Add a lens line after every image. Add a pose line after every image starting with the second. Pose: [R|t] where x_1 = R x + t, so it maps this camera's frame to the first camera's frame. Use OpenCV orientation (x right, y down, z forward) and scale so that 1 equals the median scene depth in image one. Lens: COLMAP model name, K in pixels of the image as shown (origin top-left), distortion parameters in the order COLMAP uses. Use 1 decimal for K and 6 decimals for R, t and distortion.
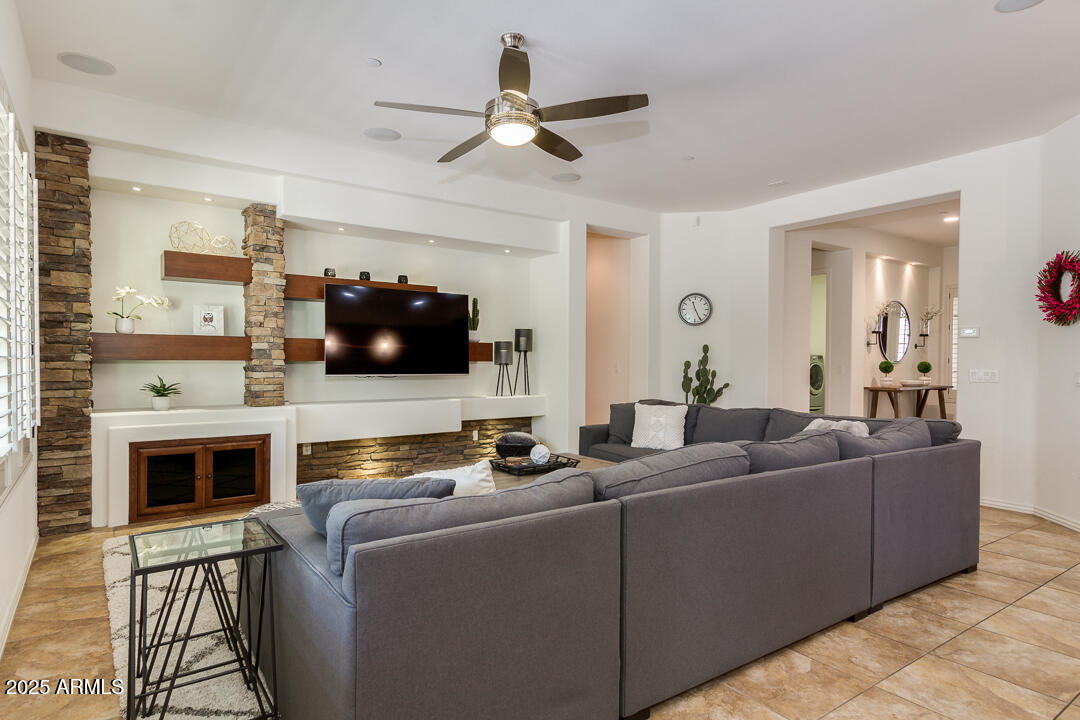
lens RADIAL K [[605.7, 0, 540.1], [0, 605.7, 365.9], [0, 0, 1]] dist [0.023673, -0.000681]
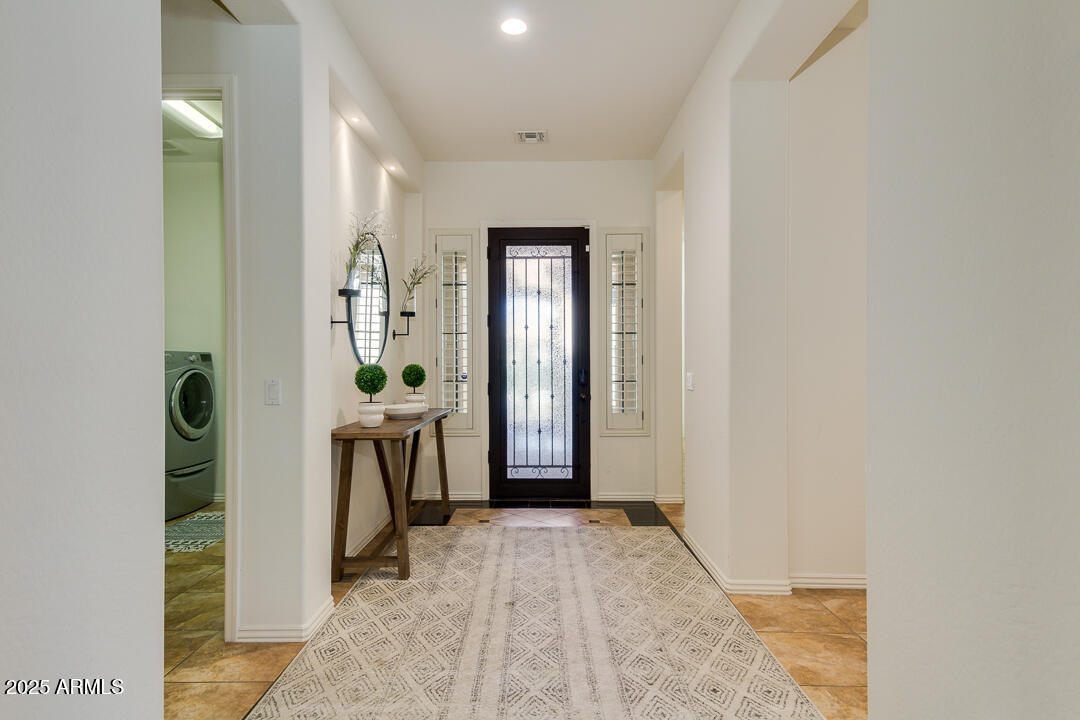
lens RADIAL K [[598.8, 0, 537.6], [0, 598.8, 360.1], [0, 0, 1]] dist [0.030182, -0.000865]
pose [[0.599930, -0.011518, 0.799970, 0.280537], [0.017551, 0.999845, 0.001234, -0.009221], [-0.799860, 0.013300, 0.600039, 0.599113]]
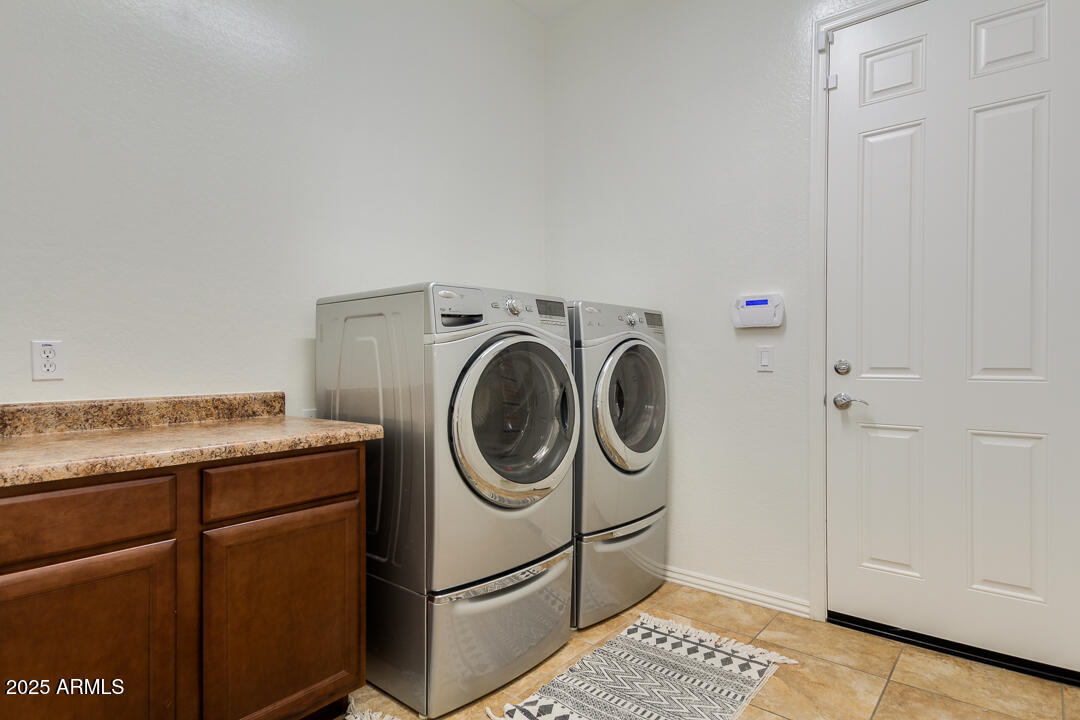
lens RADIAL K [[591.9, 0, 532.9], [0, 591.9, 352.9], [0, 0, 1]] dist [0.062170, -0.024995]
pose [[0.973815, -0.007862, 0.227204, 0.420736], [0.009252, 0.999944, -0.005053, 0.001989], [-0.227152, 0.007023, 0.973834, 0.913482]]
